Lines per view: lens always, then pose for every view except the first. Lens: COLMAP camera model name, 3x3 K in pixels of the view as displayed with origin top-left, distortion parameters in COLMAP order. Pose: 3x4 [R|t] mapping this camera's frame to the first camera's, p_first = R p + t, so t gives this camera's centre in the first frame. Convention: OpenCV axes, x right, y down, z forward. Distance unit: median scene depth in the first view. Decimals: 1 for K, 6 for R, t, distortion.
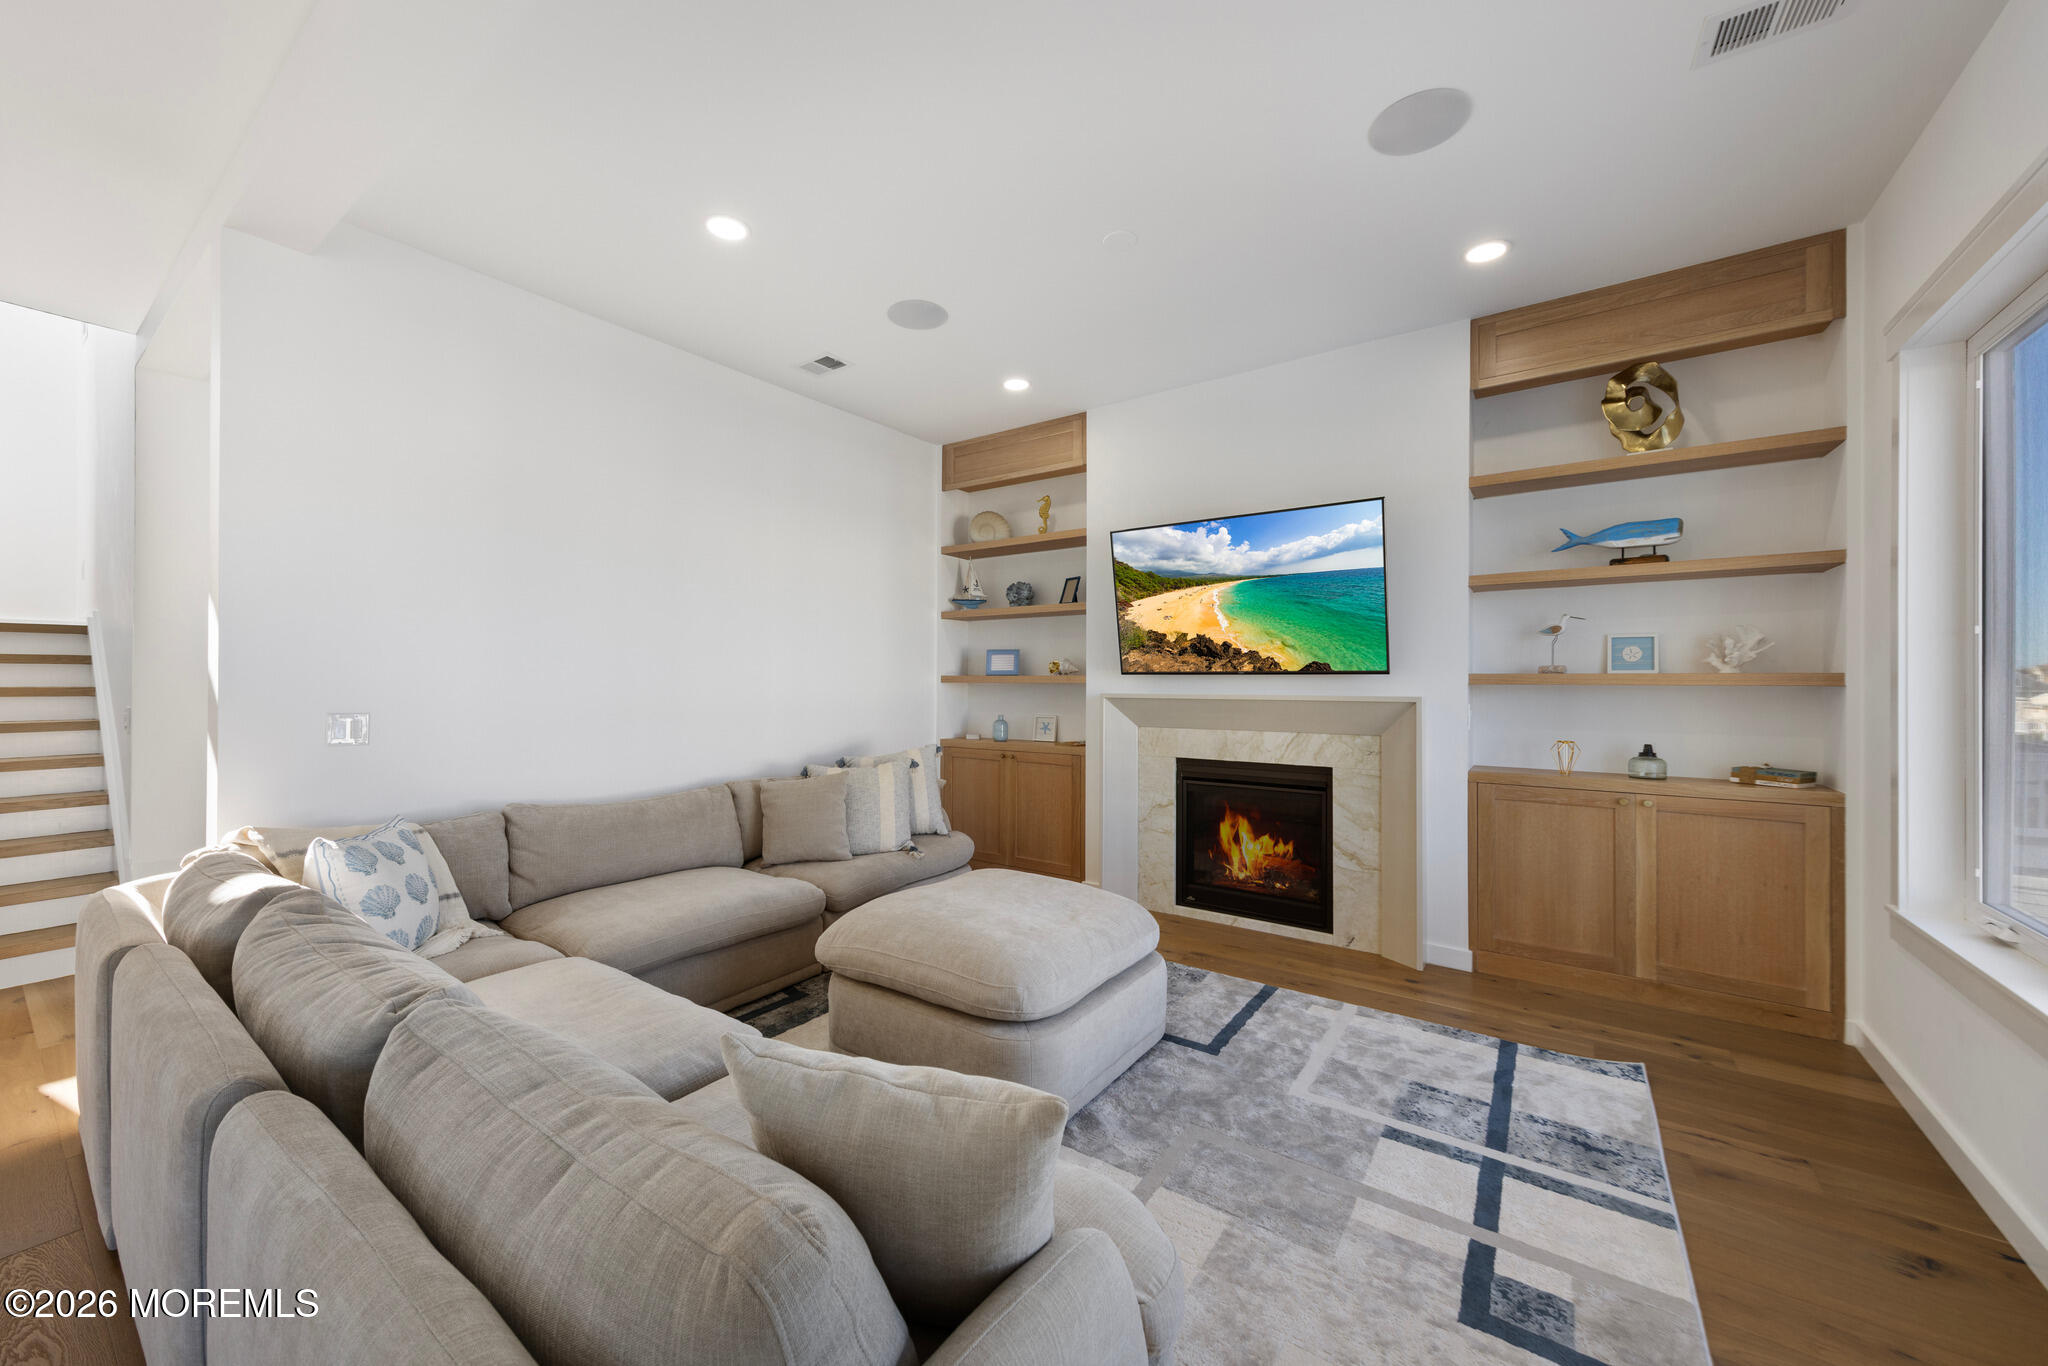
lens RADIAL K [[764.2, 0, 1014.5], [0, 764.2, 681.8], [0, 0, 1]] dist [0.003975, 0.000154]
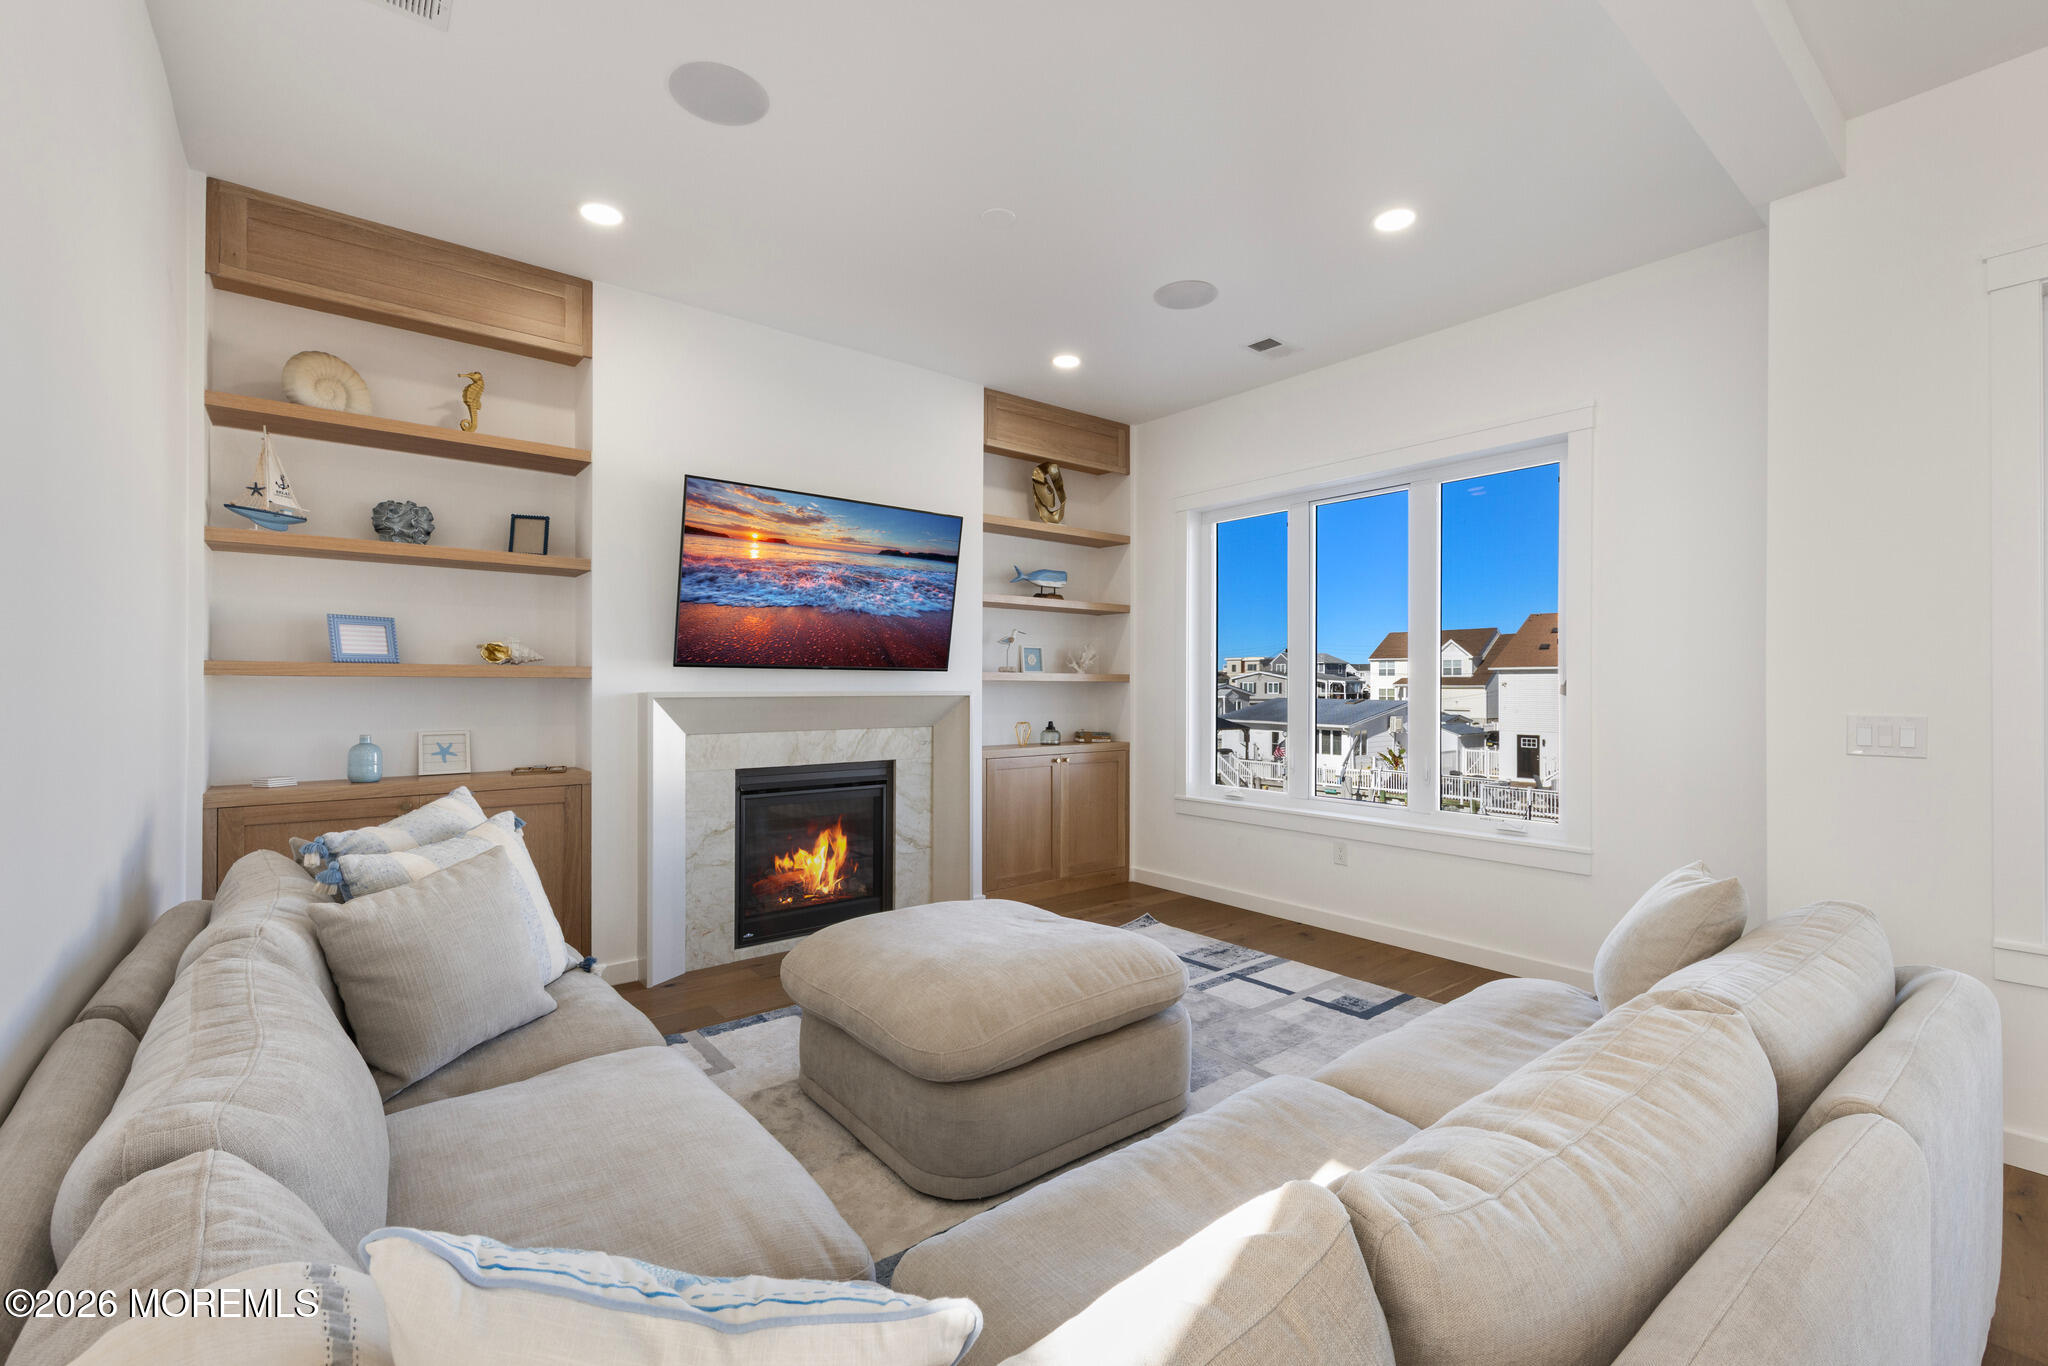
lens RADIAL K [[881.5, 0, 1023.9], [0, 881.5, 682.3], [0, 0, 1]] dist [0.012577, -0.000227]
pose [[0.253588, 0.002313, 0.967310, -0.791296], [-0.000972, 0.999997, -0.002137, 0.009444], [-0.967312, -0.000398, 0.253590, 0.584615]]
